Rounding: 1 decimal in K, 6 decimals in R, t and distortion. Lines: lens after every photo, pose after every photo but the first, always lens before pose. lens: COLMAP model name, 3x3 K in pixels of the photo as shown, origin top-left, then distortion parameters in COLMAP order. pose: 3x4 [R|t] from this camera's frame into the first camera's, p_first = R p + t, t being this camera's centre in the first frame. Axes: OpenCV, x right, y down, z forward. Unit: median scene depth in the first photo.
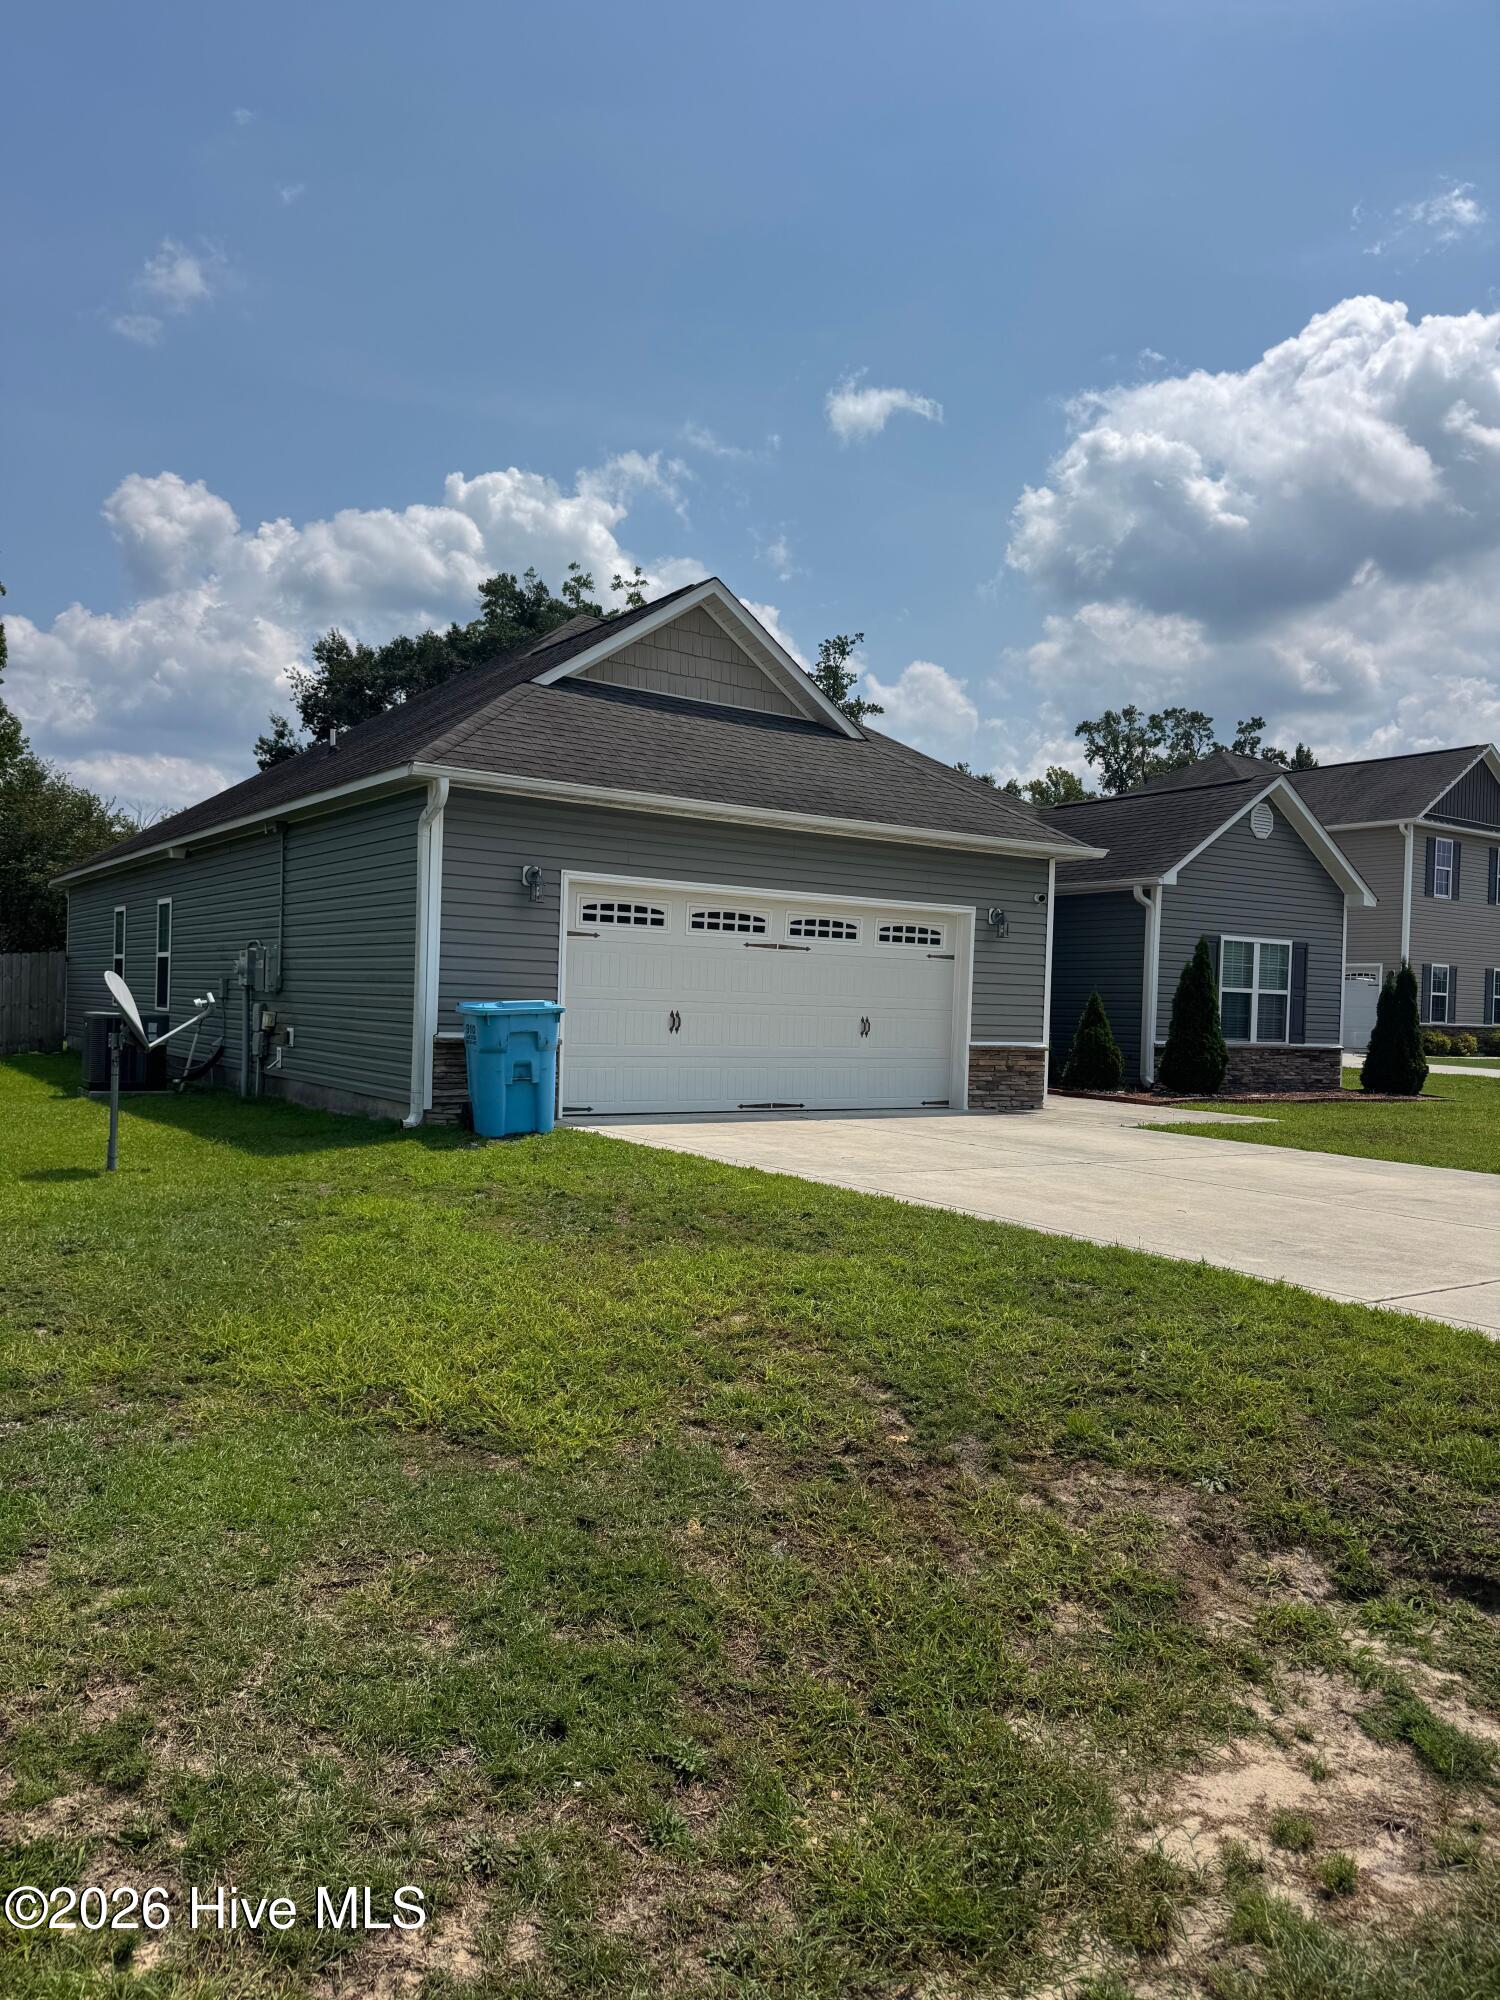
lens RADIAL K [[1419.1, 0, 777.8], [0, 1419.1, 1041.3], [0, 0, 1]] dist [0.066773, -0.047882]
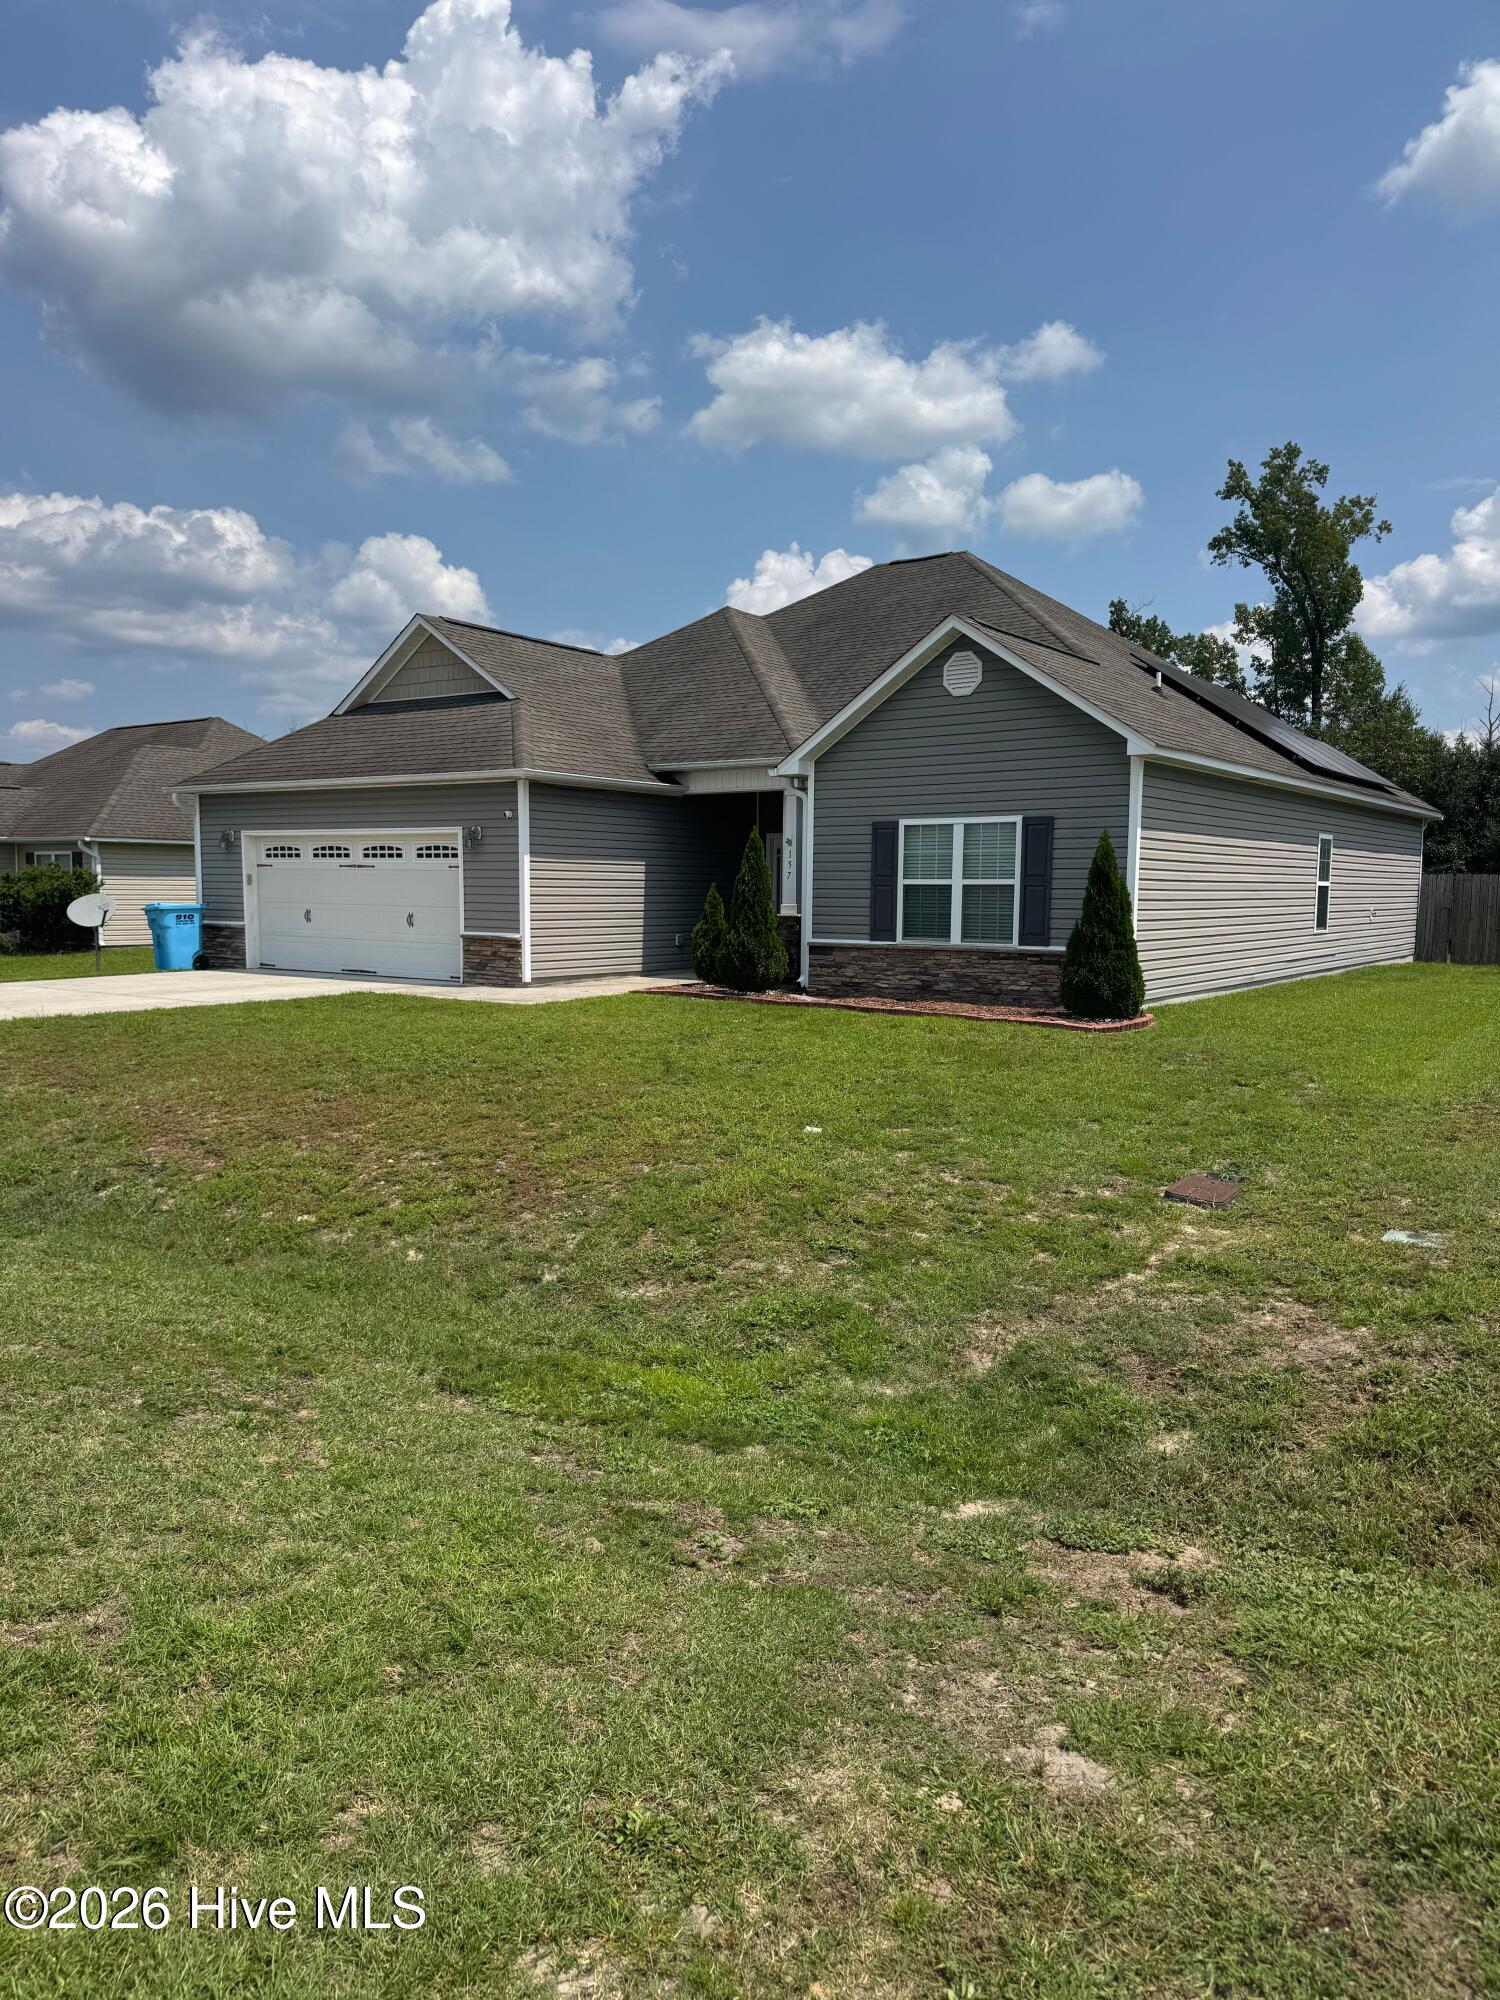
lens RADIAL K [[1419.1, 0, 768.7], [0, 1419.1, 1005.5], [0, 0, 1]] dist [0.066773, -0.047882]
pose [[0.331912, 0.055975, -0.941648, 1.175878], [-0.018665, 0.998432, 0.052772, -0.004971], [0.943126, 0.000061, 0.332436, 0.672234]]
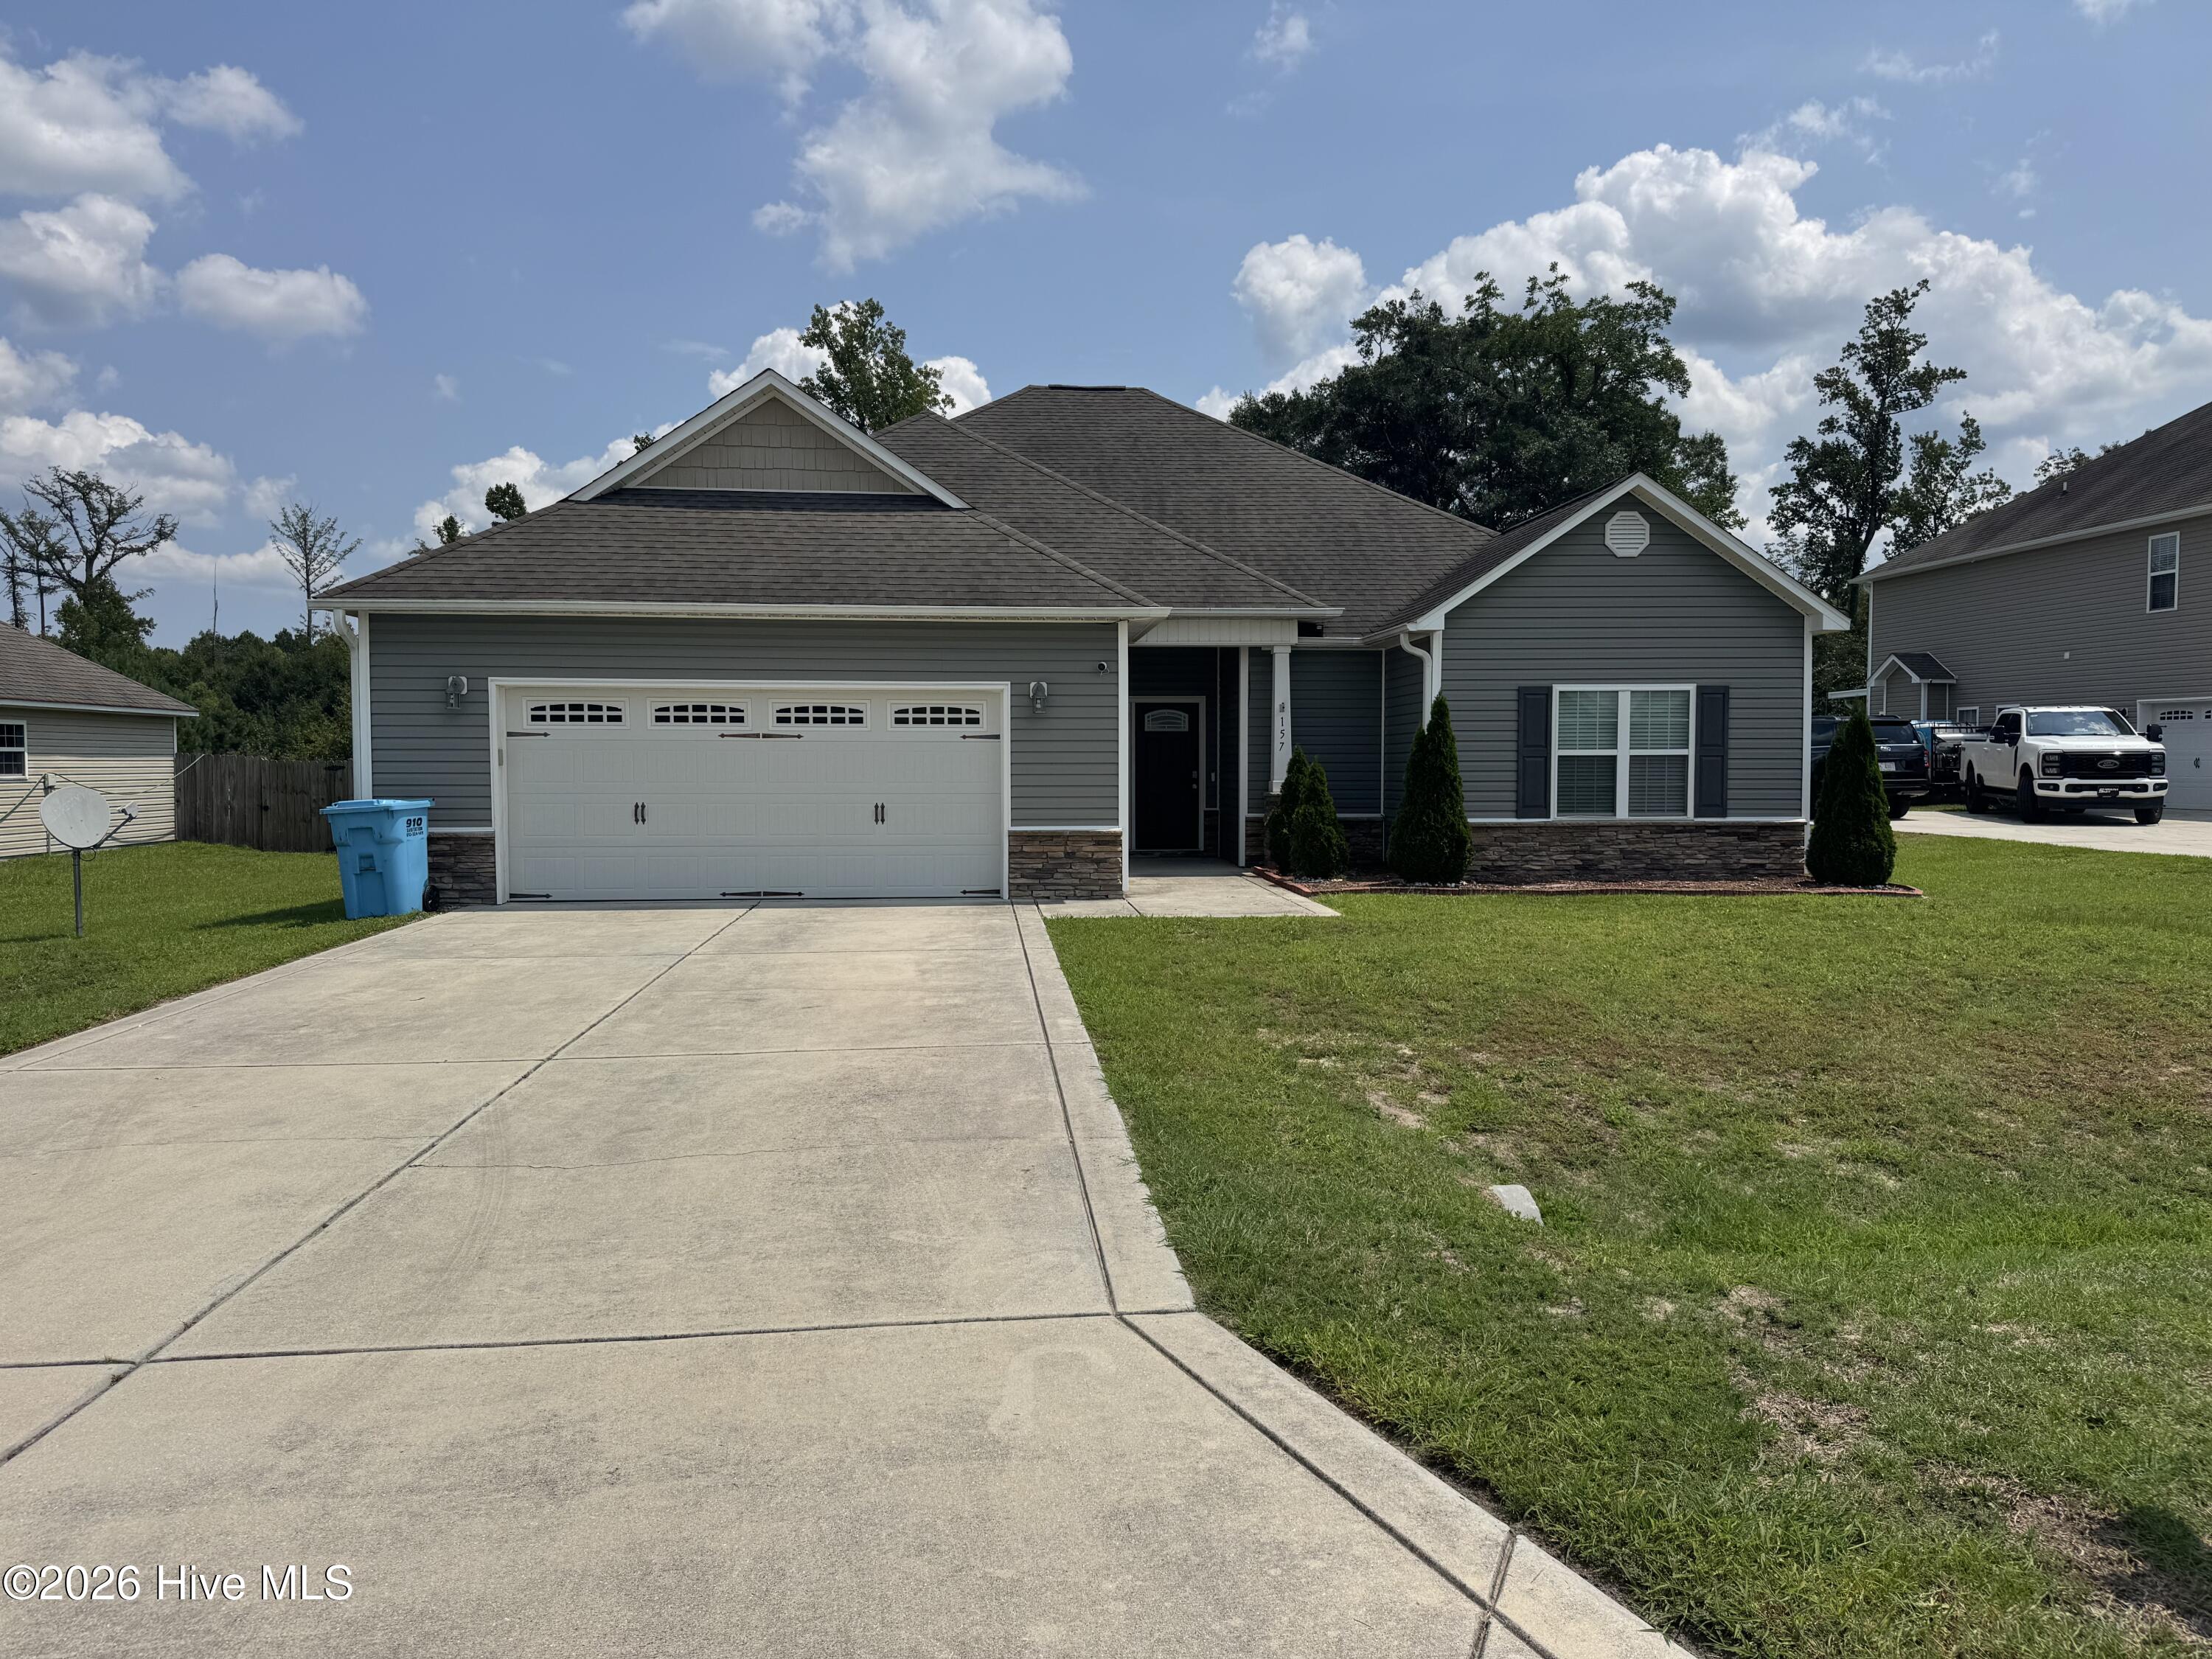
lens RADIAL K [[1569.6, 0, 1147.3], [0, 1569.6, 842.0], [0, 0, 1]] dist [0.066773, -0.047882]
pose [[0.864975, -0.004318, -0.501796, 0.589092], [0.014845, 0.999746, 0.016986, -0.004765], [0.501595, -0.022141, 0.864819, 0.126517]]
